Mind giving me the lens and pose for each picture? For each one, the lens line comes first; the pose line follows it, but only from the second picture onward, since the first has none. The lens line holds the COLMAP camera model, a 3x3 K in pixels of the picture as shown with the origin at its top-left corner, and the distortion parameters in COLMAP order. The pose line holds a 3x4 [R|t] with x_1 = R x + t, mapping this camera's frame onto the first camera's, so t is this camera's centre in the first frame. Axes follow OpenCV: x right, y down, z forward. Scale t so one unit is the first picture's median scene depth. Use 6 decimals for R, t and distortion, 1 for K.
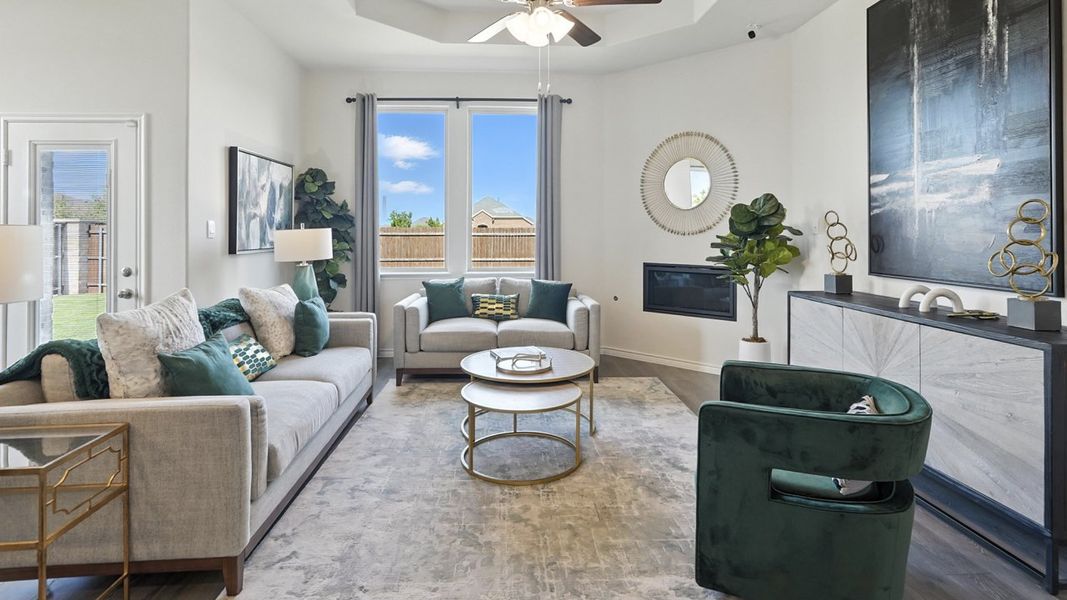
lens RADIAL K [[538.4, 0, 530.0], [0, 538.4, 228.1], [0, 0, 1]] dist [-0.000155, 0.000613]
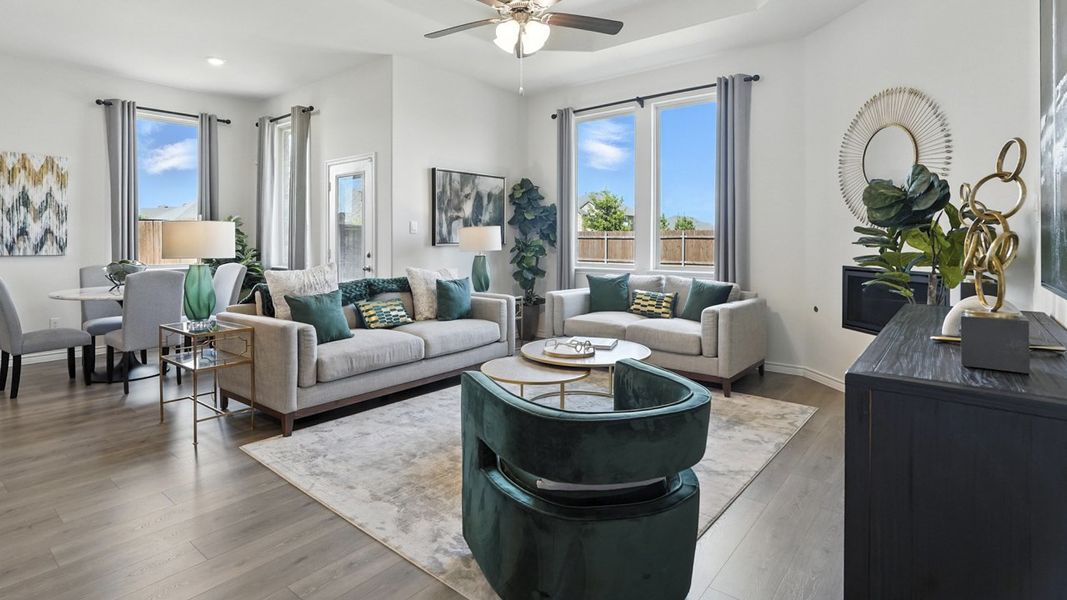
lens RADIAL K [[531.3, 0, 492.7], [0, 531.3, 238.5], [0, 0, 1]] dist [-0.005541, -0.000235]
pose [[0.720296, 0.000129, -0.693666, 0.451741], [0.004780, 0.999975, 0.005150, 0.021822], [0.693650, -0.007026, 0.720278, 0.108601]]
